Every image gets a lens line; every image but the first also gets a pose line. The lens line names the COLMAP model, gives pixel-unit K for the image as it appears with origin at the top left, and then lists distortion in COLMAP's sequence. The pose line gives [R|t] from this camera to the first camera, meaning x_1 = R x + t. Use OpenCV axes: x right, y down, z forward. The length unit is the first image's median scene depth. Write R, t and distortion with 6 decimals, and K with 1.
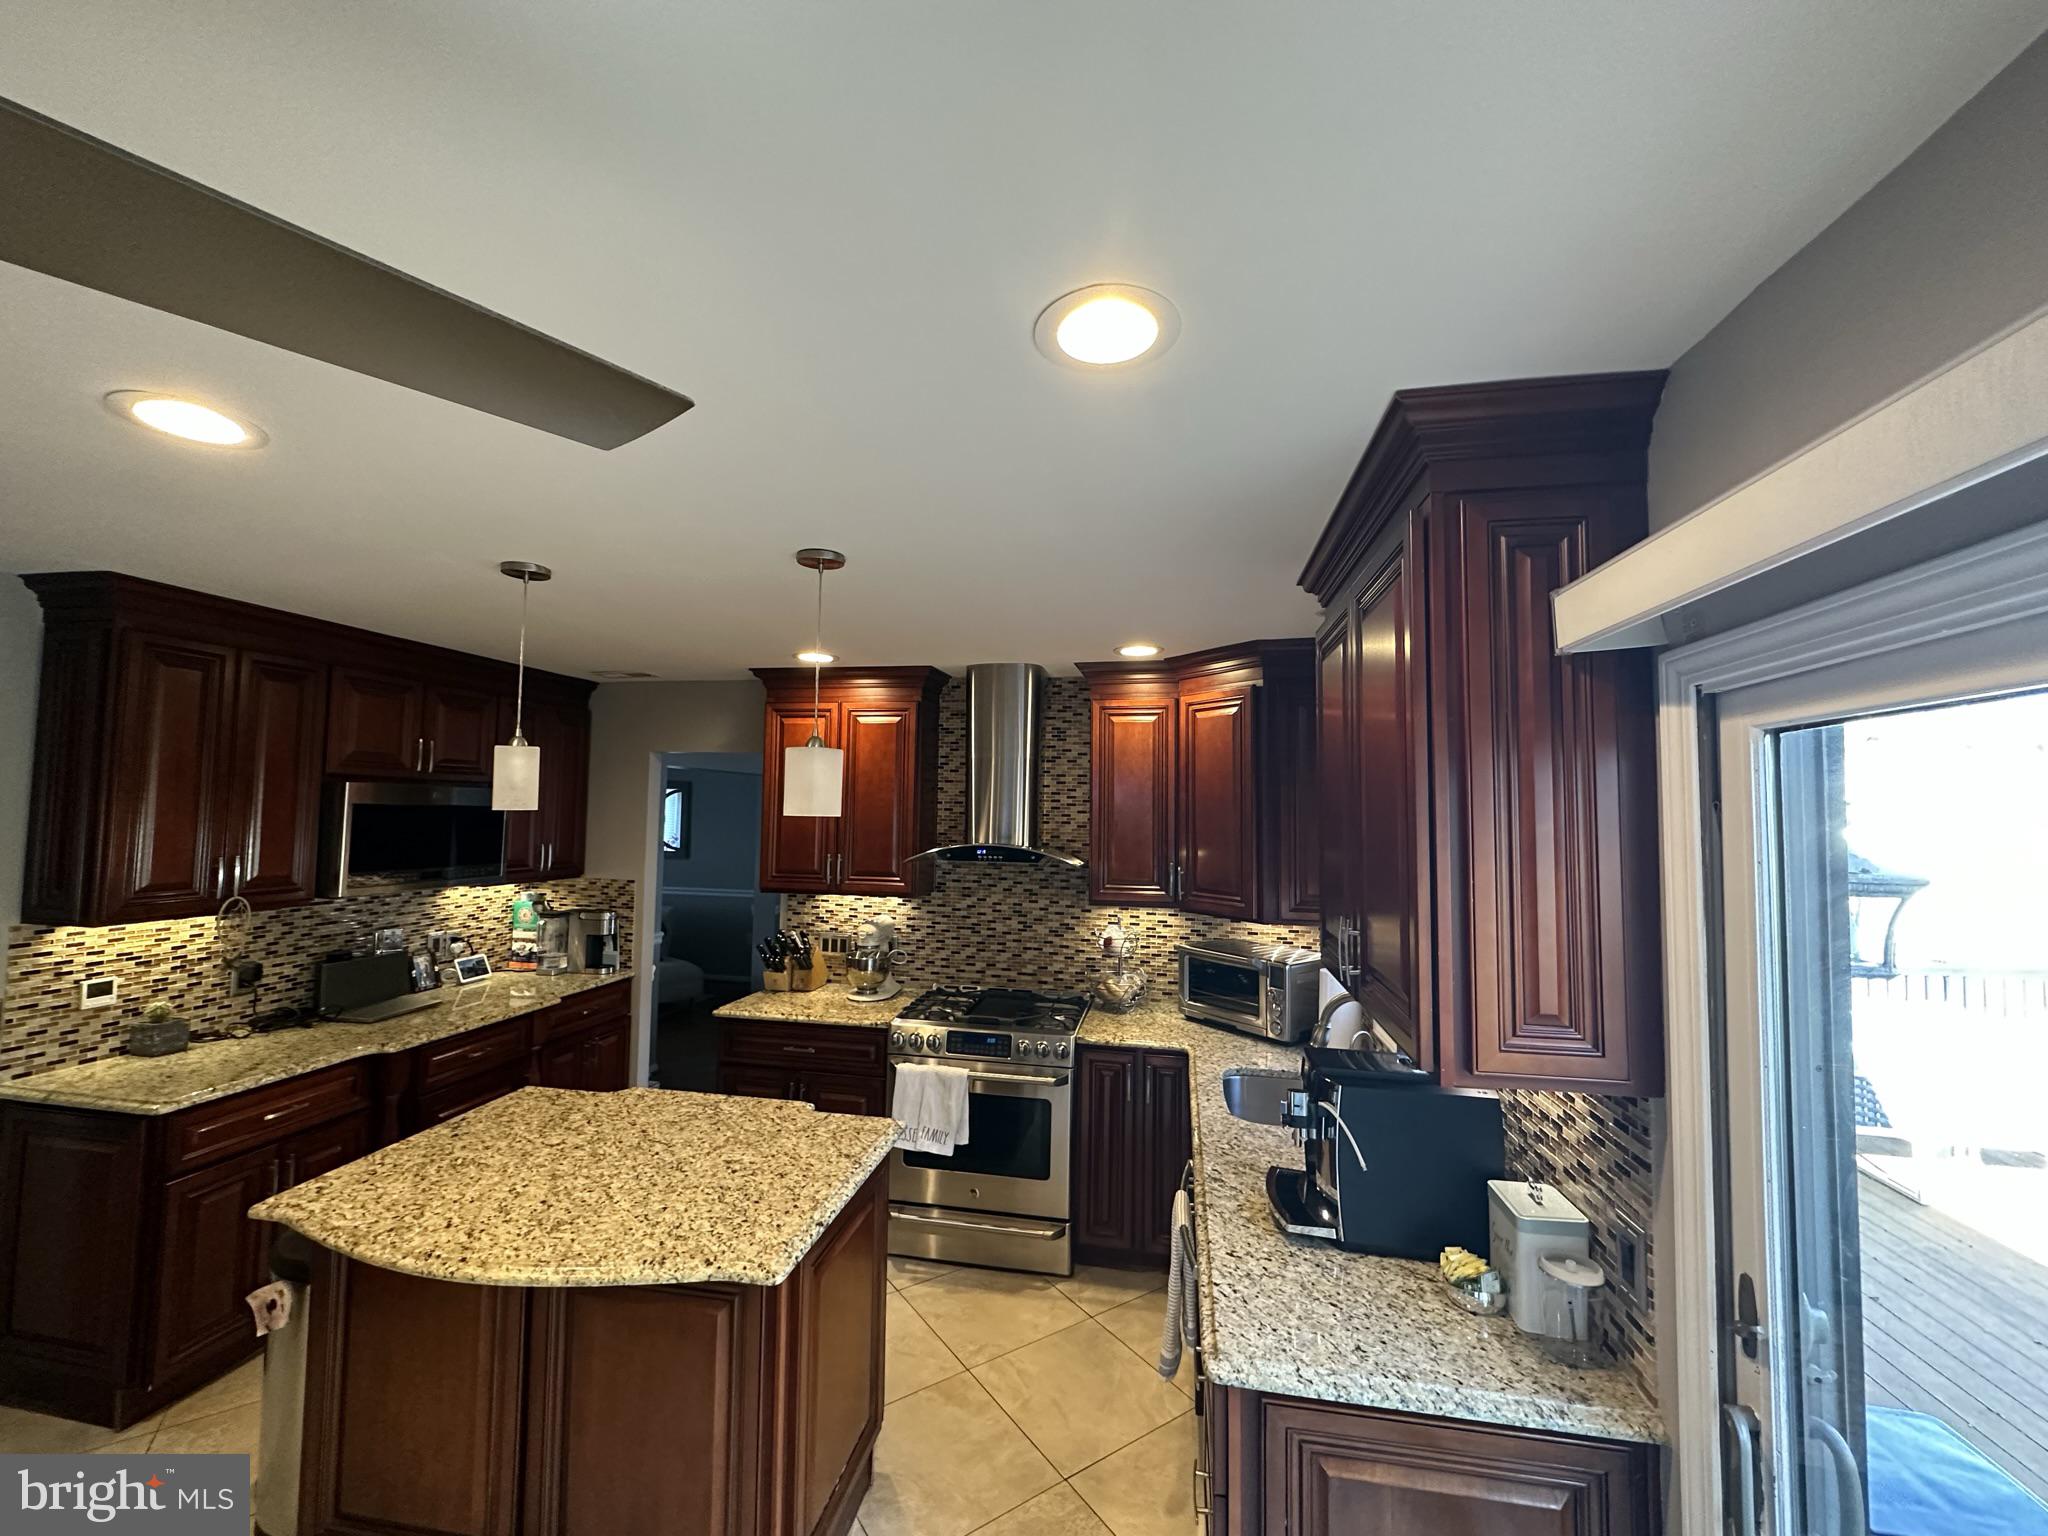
lens RADIAL K [[815.6, 0, 1022.3], [0, 815.6, 767.4], [0, 0, 1]] dist [-0.000438, 0.000118]
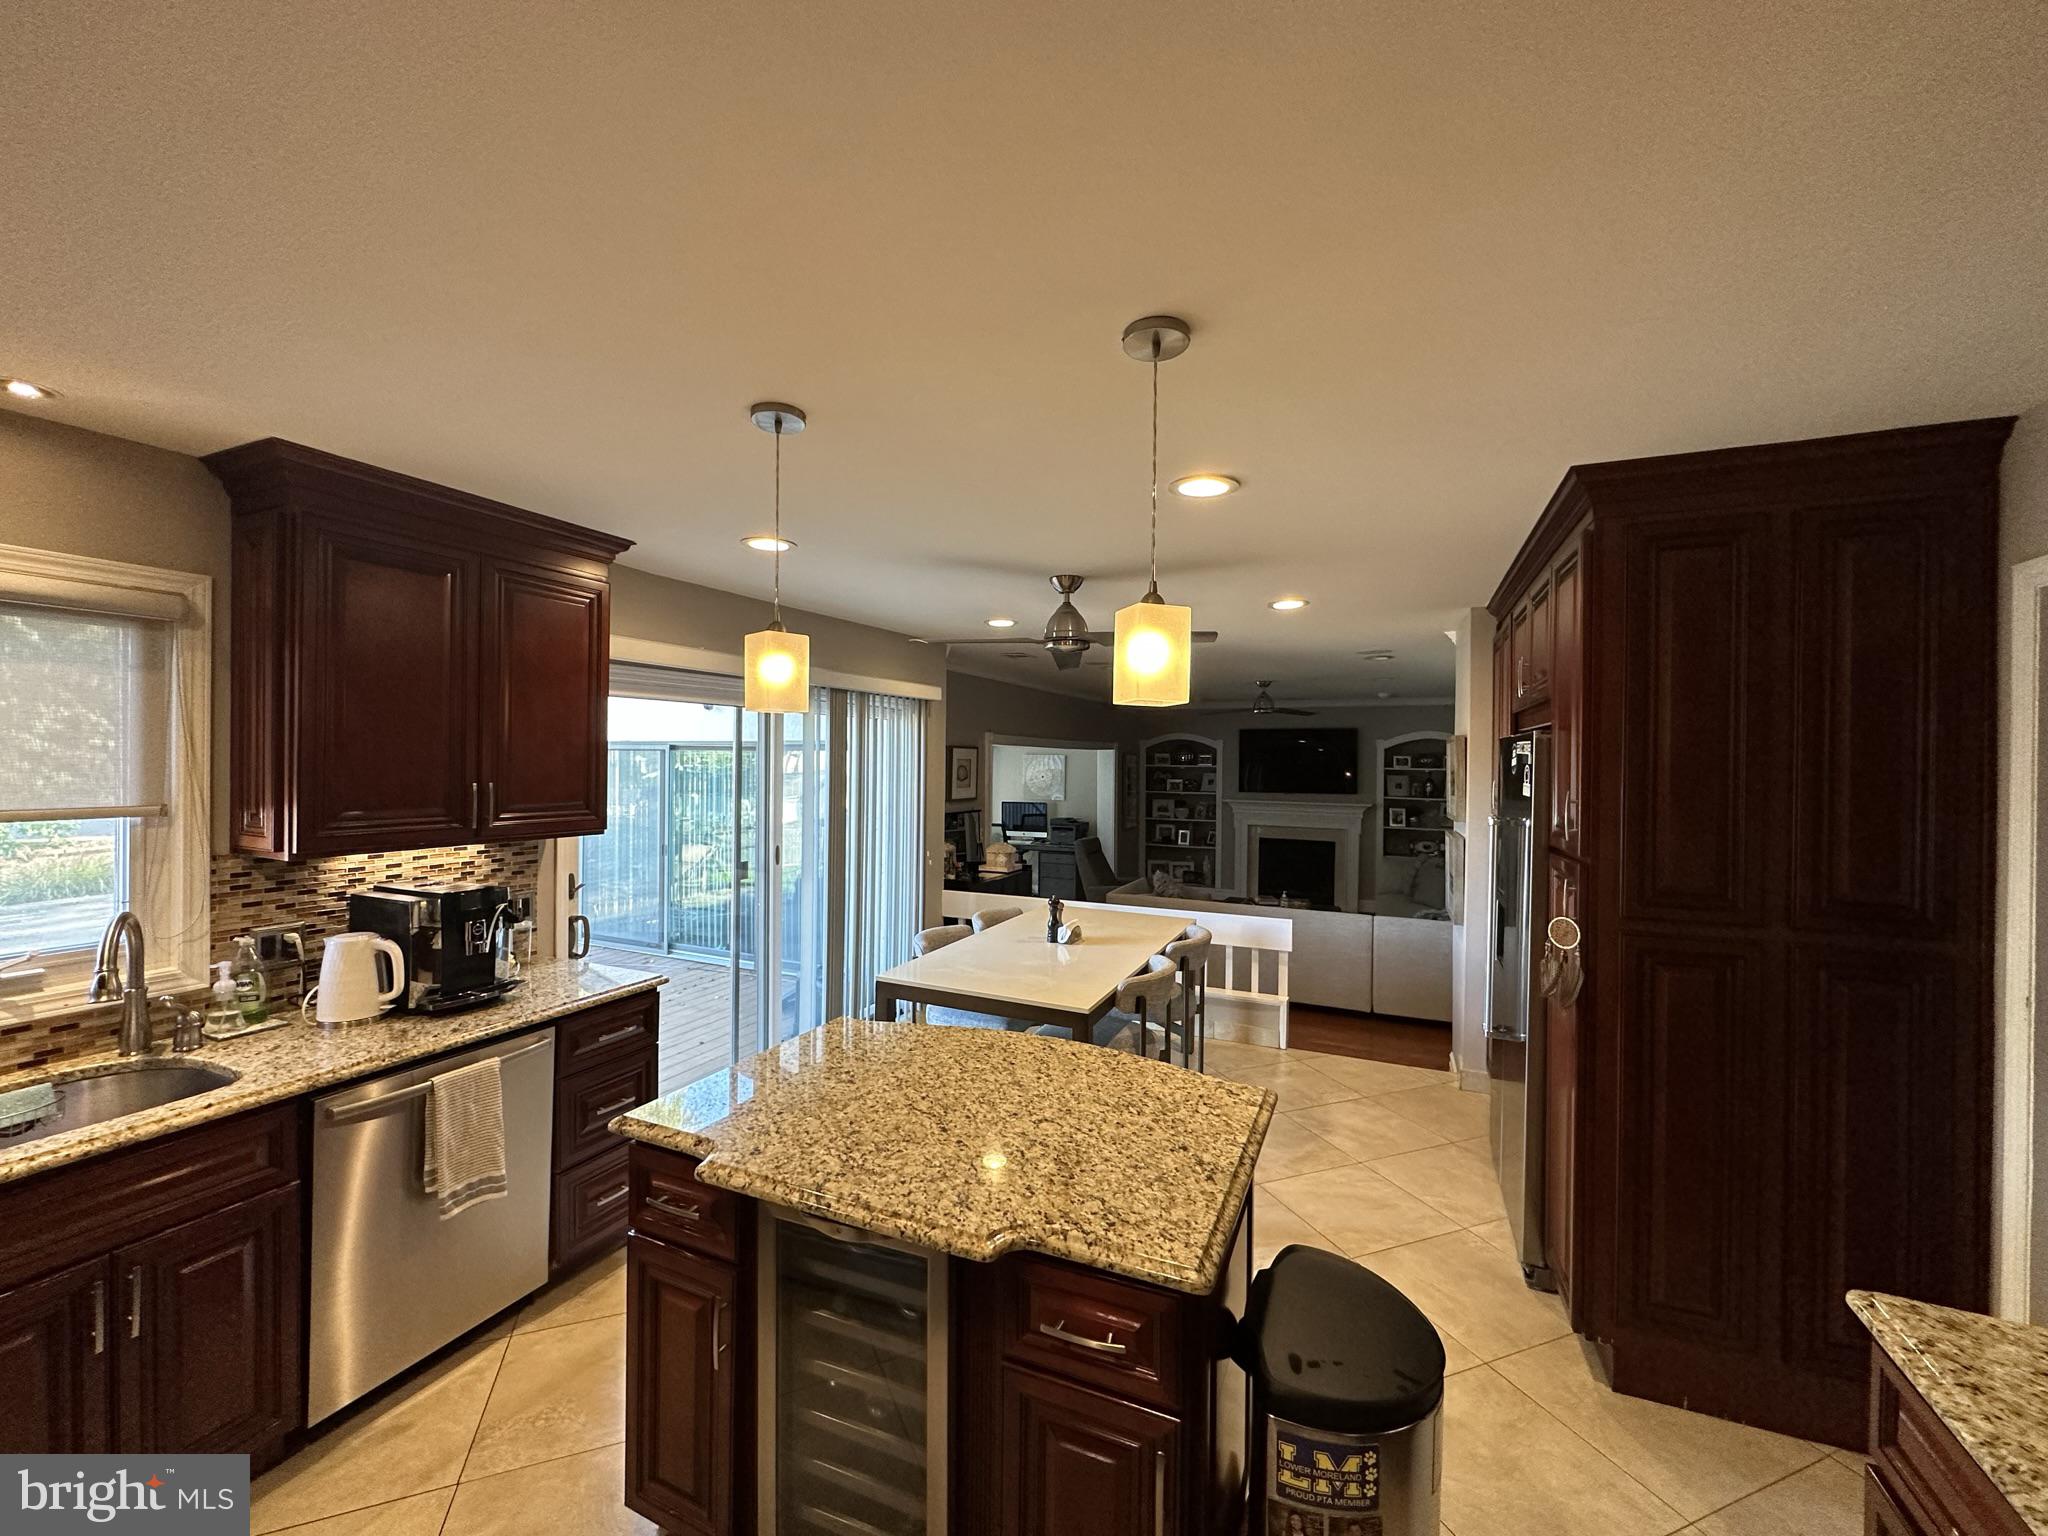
lens RADIAL K [[820.0, 0, 1024.0], [0, 820.0, 768.0], [0, 0, 1]] dist [-0.001962, 0.000508]
pose [[-0.969901, -0.030825, 0.241539, -0.501290], [-0.041013, 0.998464, -0.037264, 0.098060], [-0.240019, -0.046048, -0.969675, 1.225308]]
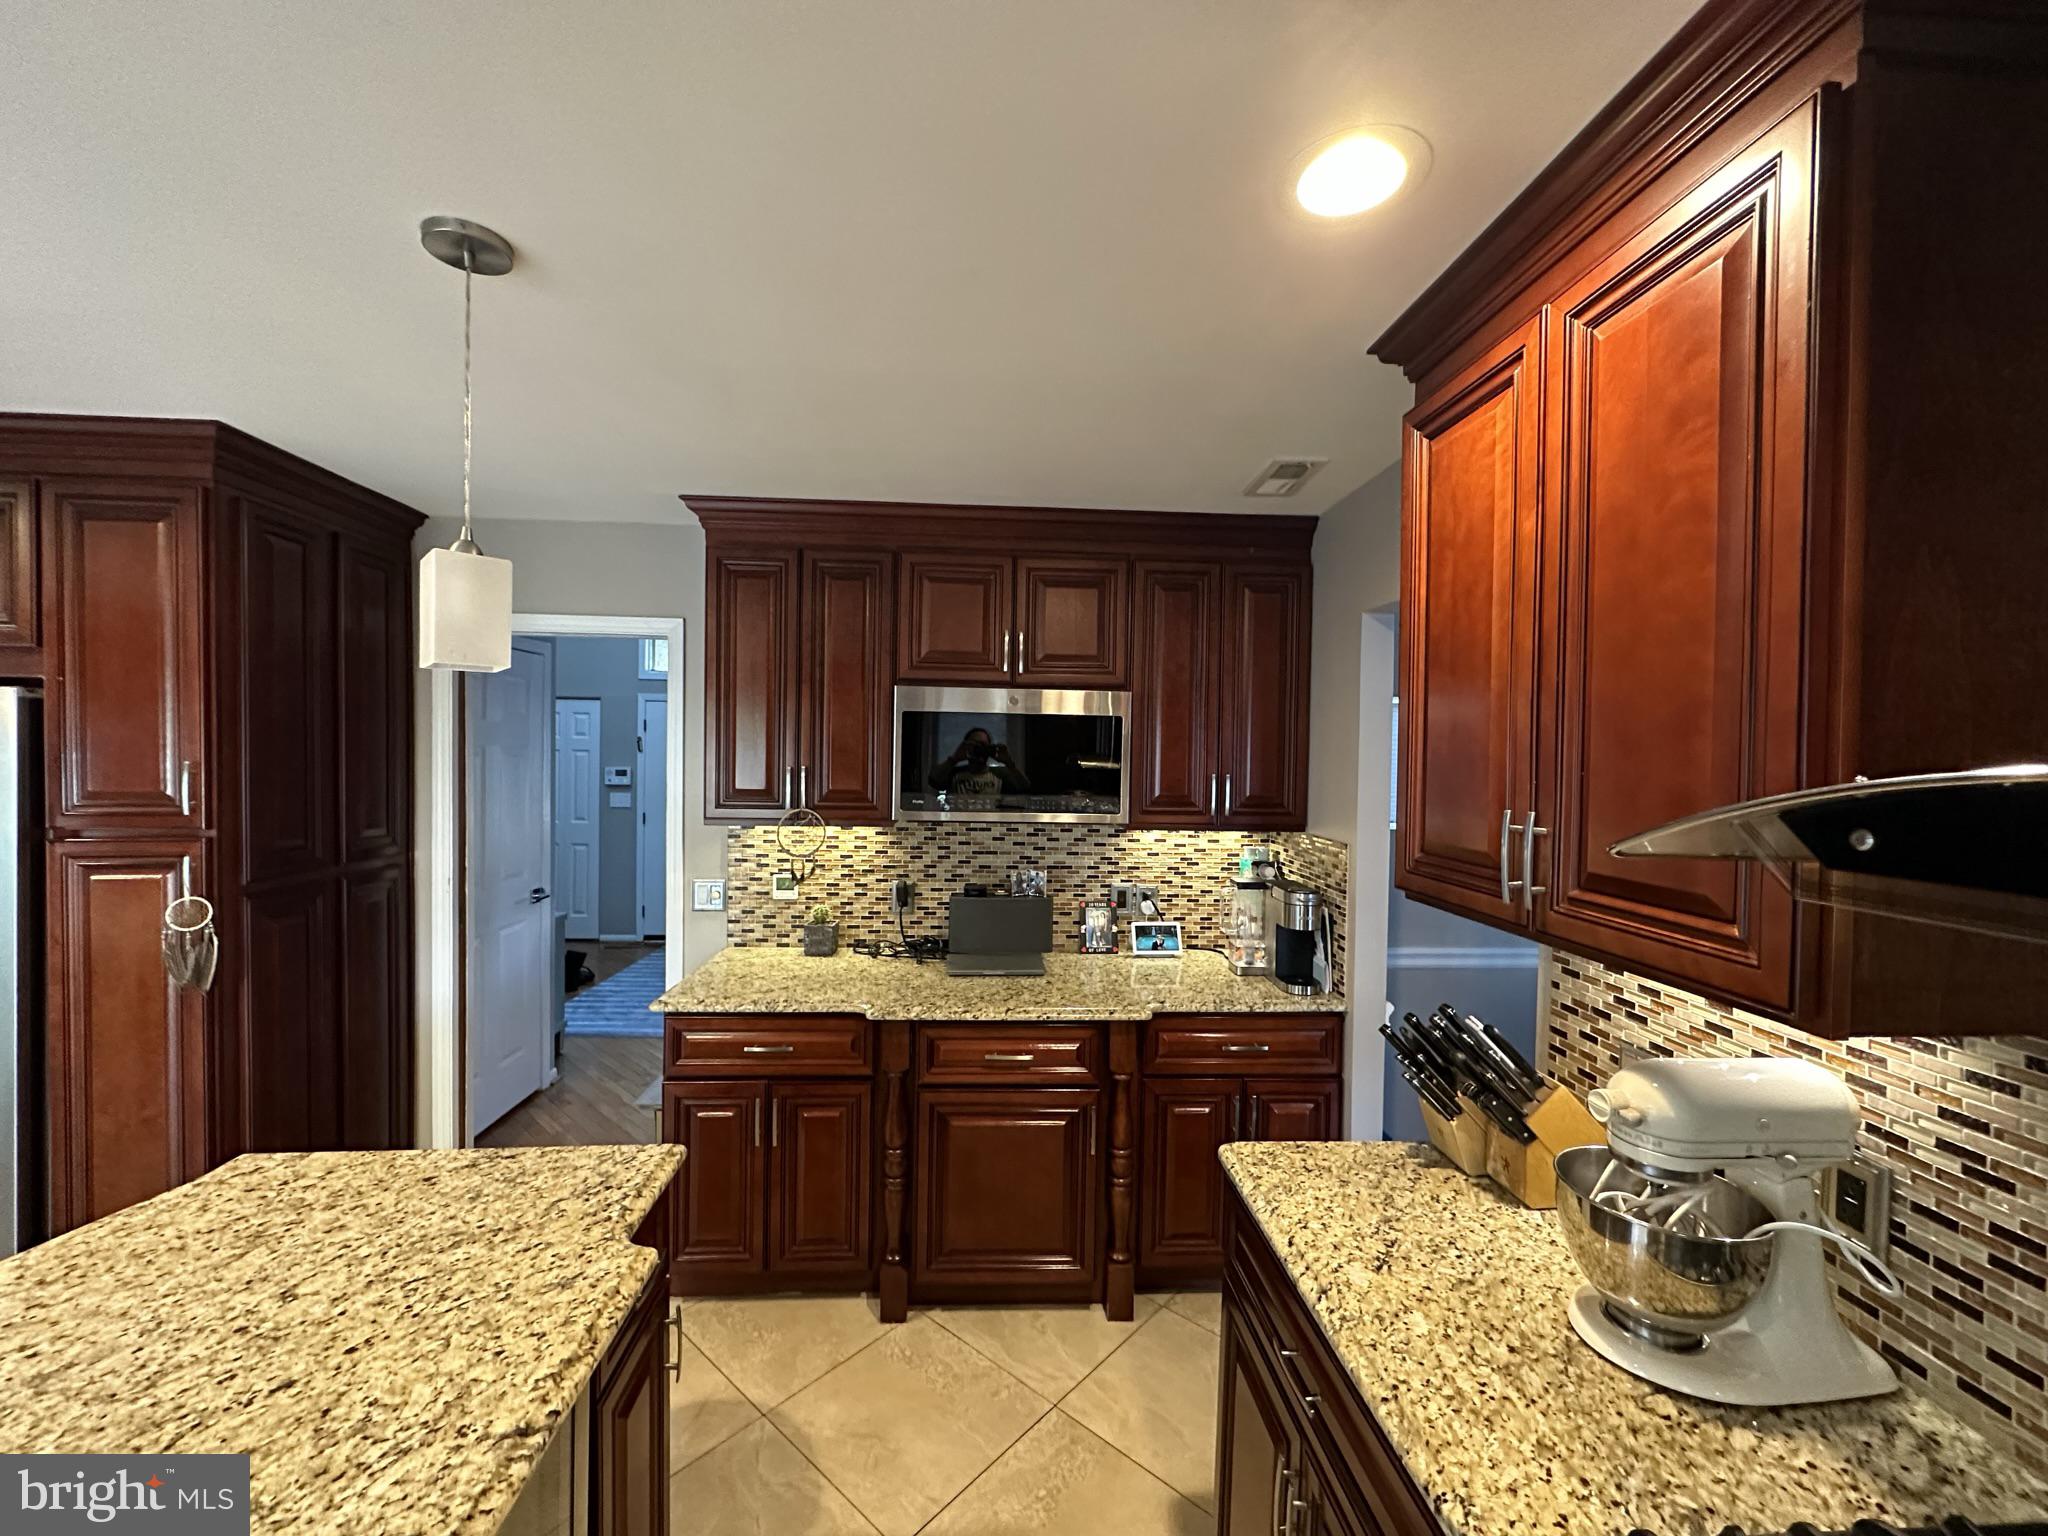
lens RADIAL K [[815.6, 0, 1022.3], [0, 815.6, 767.4], [0, 0, 1]] dist [-0.000438, 0.000118]
pose [[0.242086, 0.003492, -0.970249, 0.026923], [0.040878, 0.999069, 0.013795, 0.095636], [0.969393, -0.043002, 0.241717, 0.908297]]
